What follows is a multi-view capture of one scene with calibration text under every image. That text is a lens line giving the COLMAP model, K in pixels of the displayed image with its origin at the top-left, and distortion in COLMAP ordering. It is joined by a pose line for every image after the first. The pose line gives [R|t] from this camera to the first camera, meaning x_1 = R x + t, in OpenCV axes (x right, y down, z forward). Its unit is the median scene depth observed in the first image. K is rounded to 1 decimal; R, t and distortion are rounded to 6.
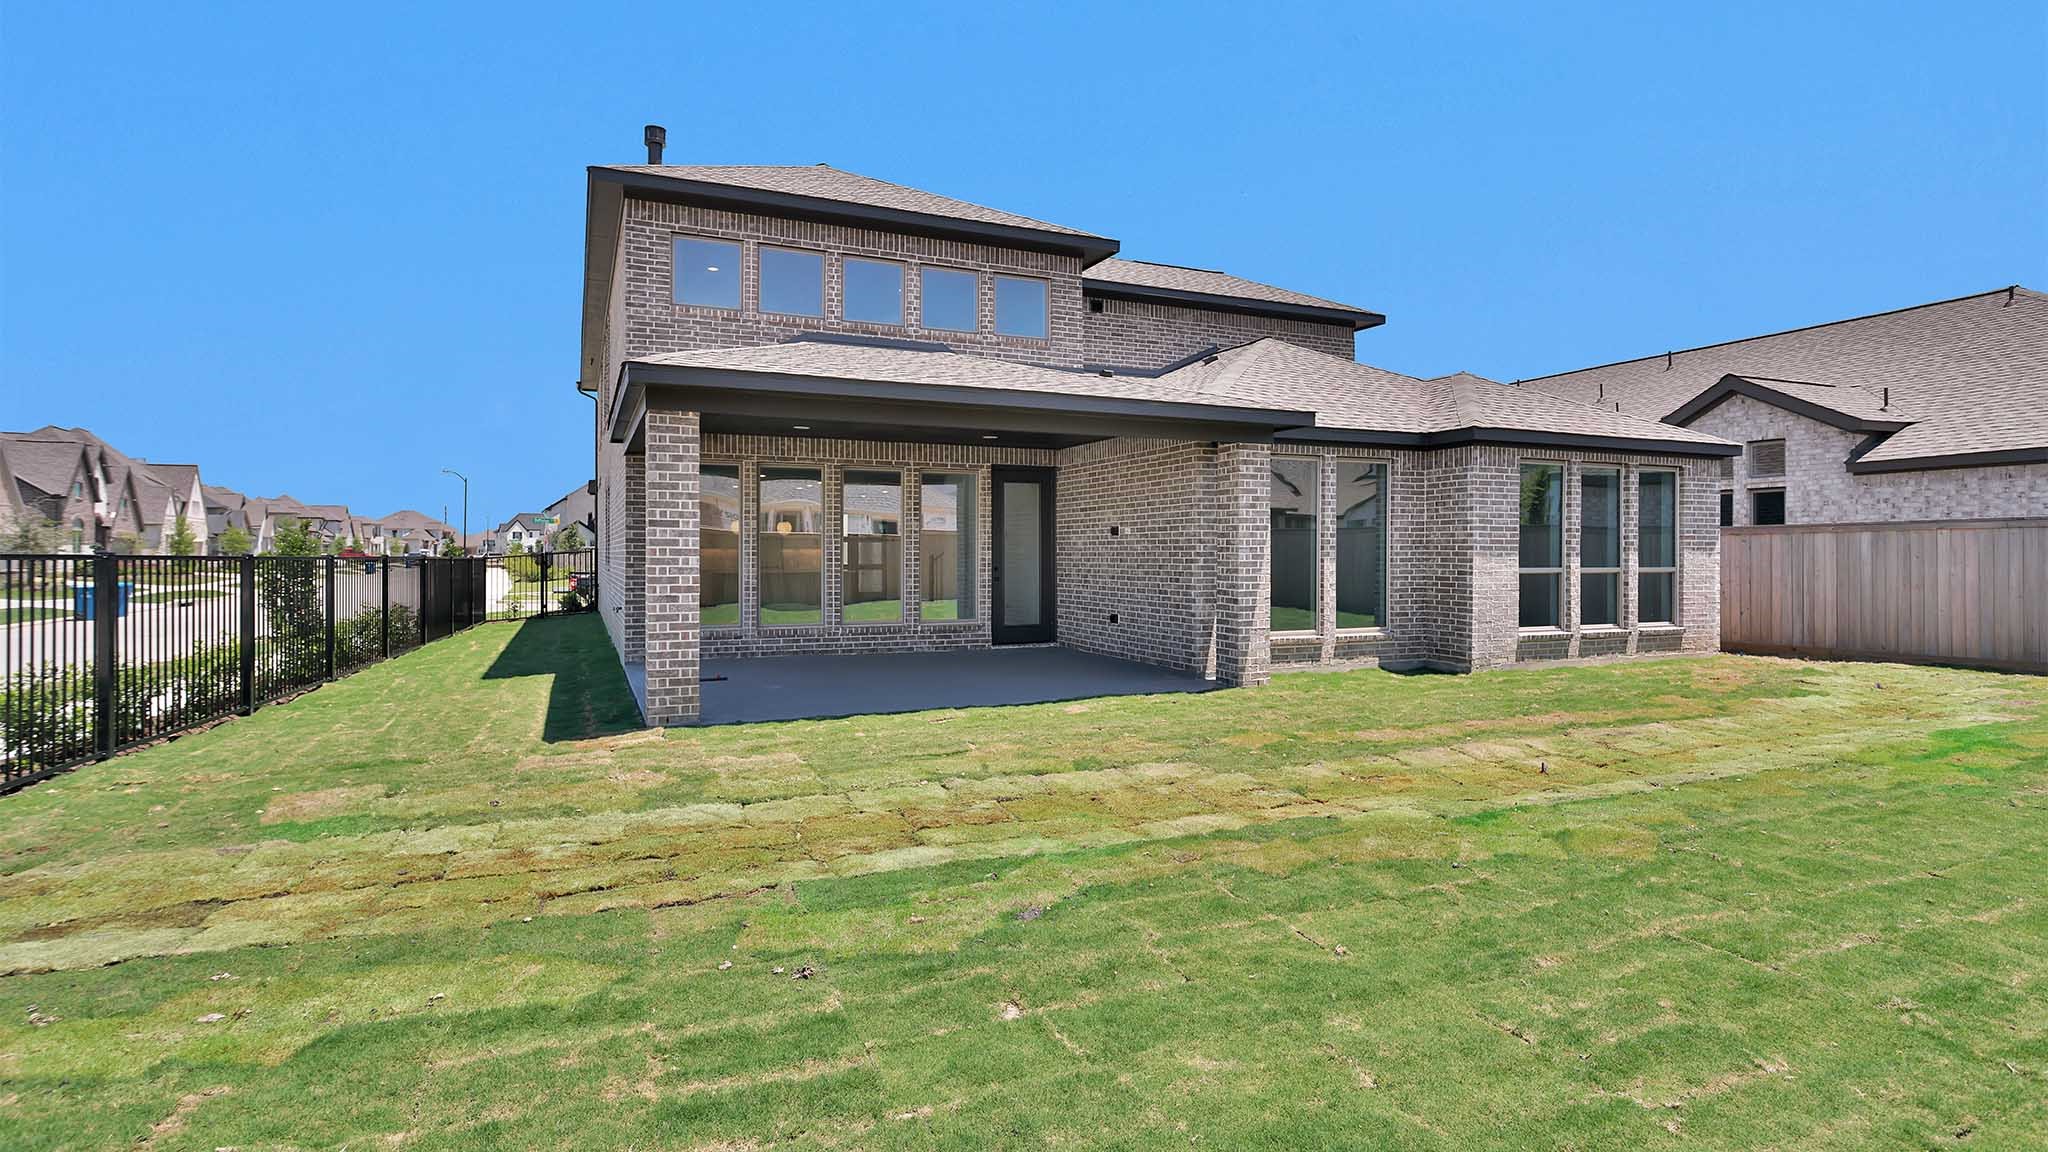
lens RADIAL K [[1043.3, 0, 1024.2], [0, 1043.3, 566.3], [0, 0, 1]] dist [0.000488, -0.000124]
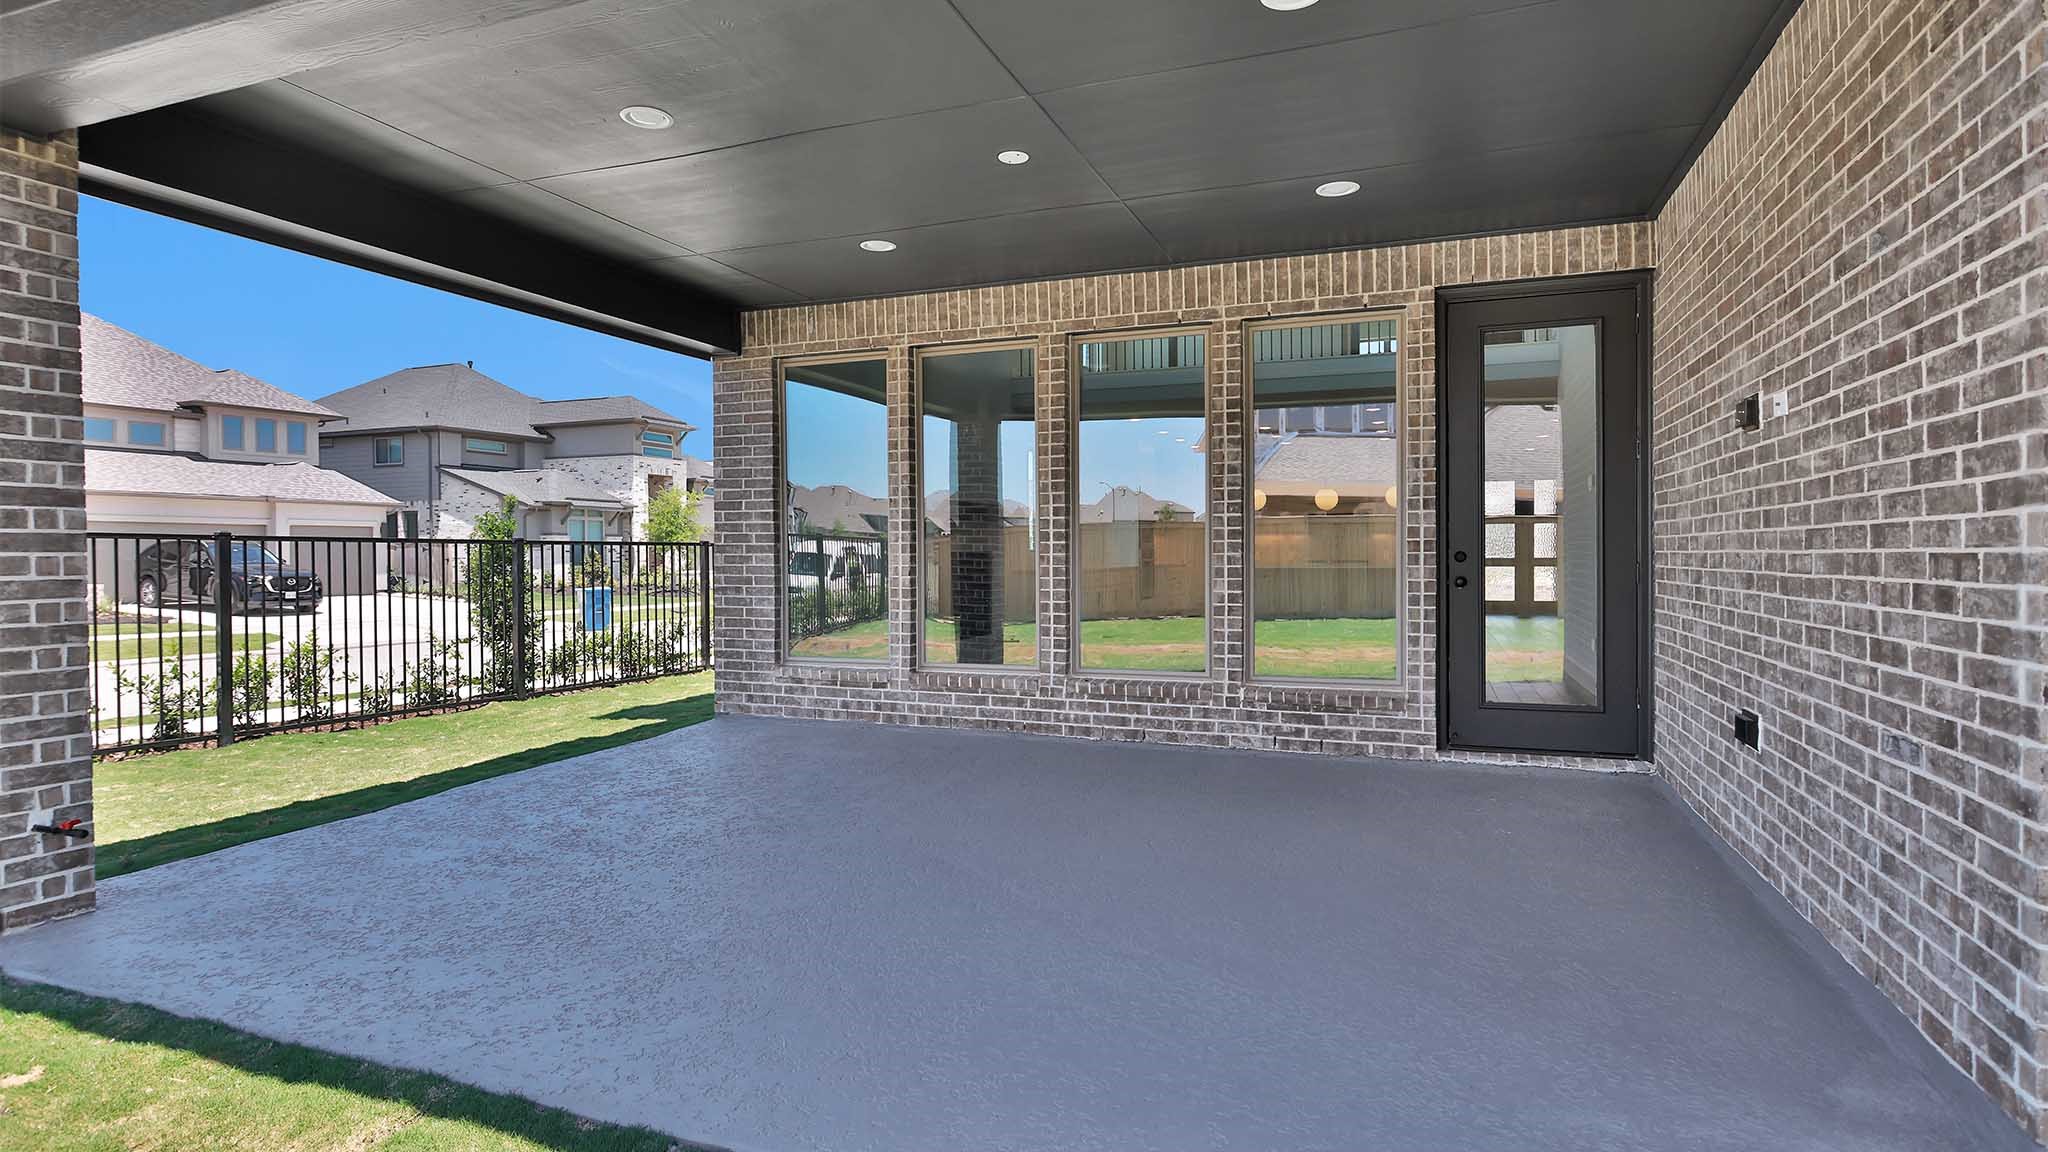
lens RADIAL K [[1043.3, 0, 1025.9], [0, 1043.3, 571.1], [0, 0, 1]] dist [0.000488, -0.000124]
pose [[0.706715, 0.008172, -0.707451, 0.149376], [-0.004946, 0.999966, 0.006610, 0.006975], [0.707481, -0.001173, 0.706731, 0.680162]]
